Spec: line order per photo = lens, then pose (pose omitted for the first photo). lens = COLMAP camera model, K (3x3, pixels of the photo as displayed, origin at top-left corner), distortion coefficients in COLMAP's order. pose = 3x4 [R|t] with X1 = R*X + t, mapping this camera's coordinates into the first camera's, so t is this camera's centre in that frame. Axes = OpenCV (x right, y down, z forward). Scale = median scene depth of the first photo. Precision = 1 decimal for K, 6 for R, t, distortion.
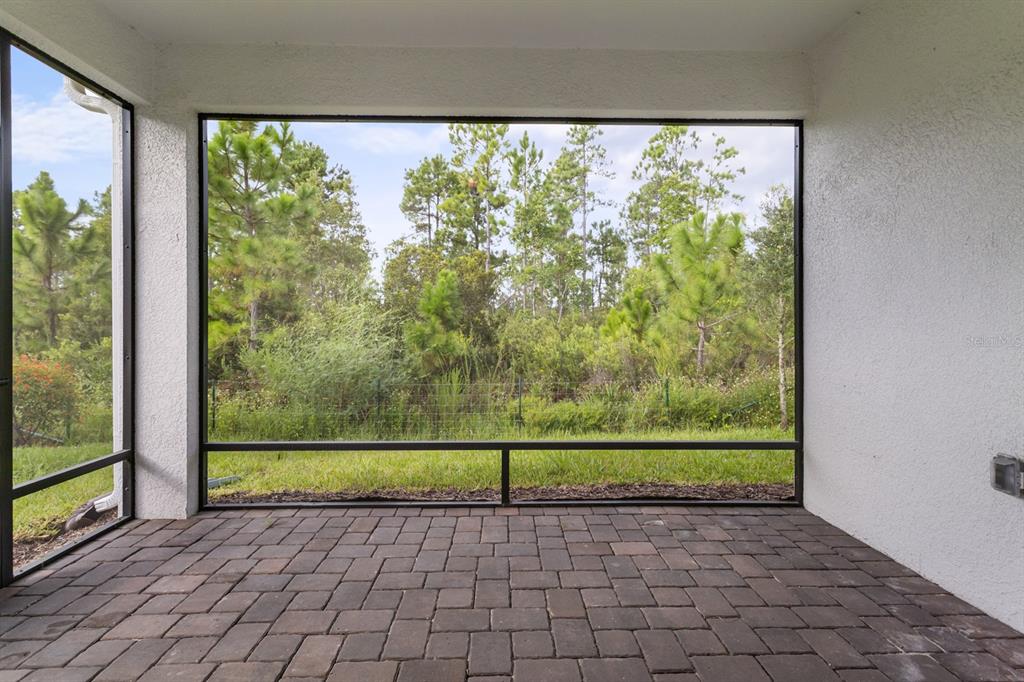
lens RADIAL K [[487.6, 0, 517.0], [0, 487.6, 331.6], [0, 0, 1]] dist [0.000714, 0.002135]
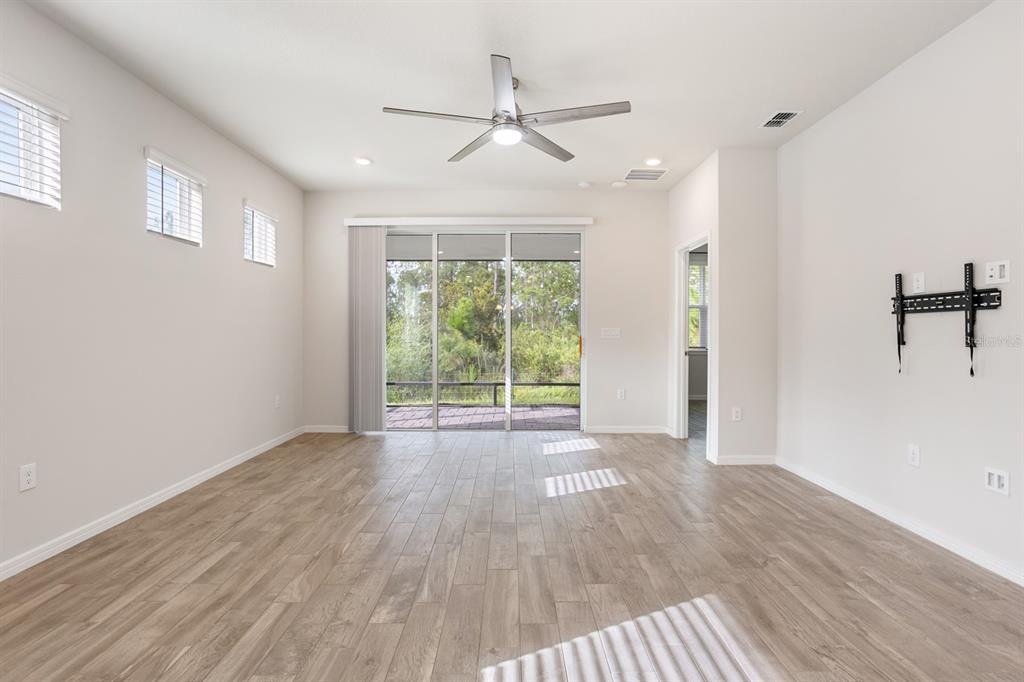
lens RADIAL K [[487.6, 0, 512.8], [0, 487.6, 339.6], [0, 0, 1]] dist [0.000714, 0.002135]
pose [[0.999508, -0.000392, -0.031357, 0.044838], [0.000332, 0.999998, -0.001938, -0.000231], [0.031358, 0.001926, 0.999506, -0.462684]]
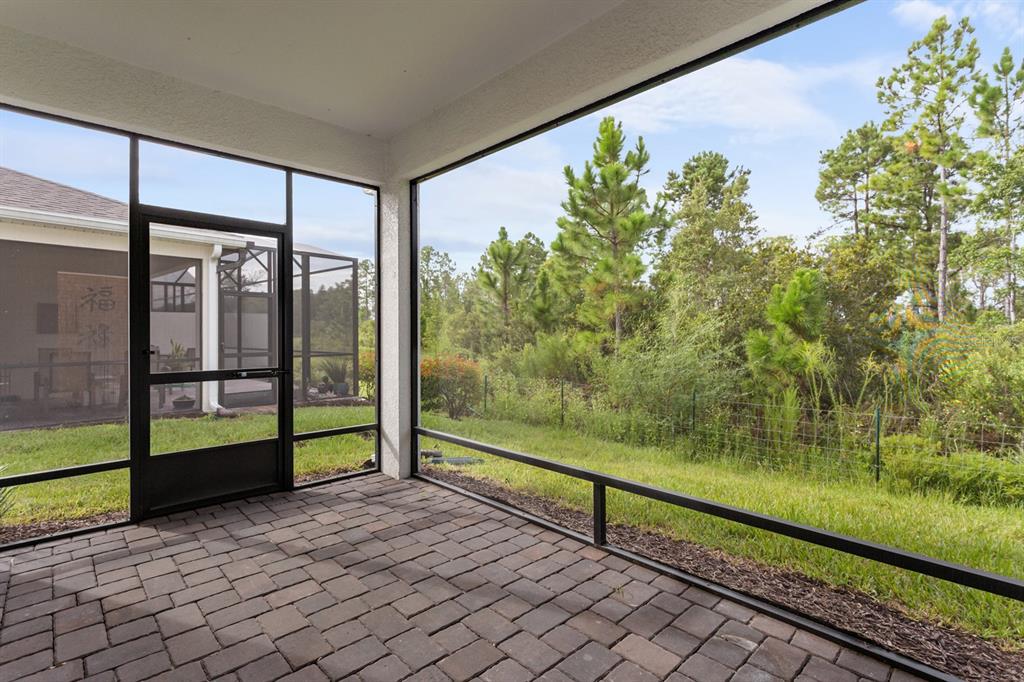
lens RADIAL K [[487.6, 0, 520.0], [0, 487.6, 341.1], [0, 0, 1]] dist [0.000714, 0.002135]
pose [[0.675742, 0.012220, -0.737037, 0.146562], [-0.009091, 0.999925, 0.008243, -0.005371], [0.737082, 0.001131, 0.675803, 0.085037]]
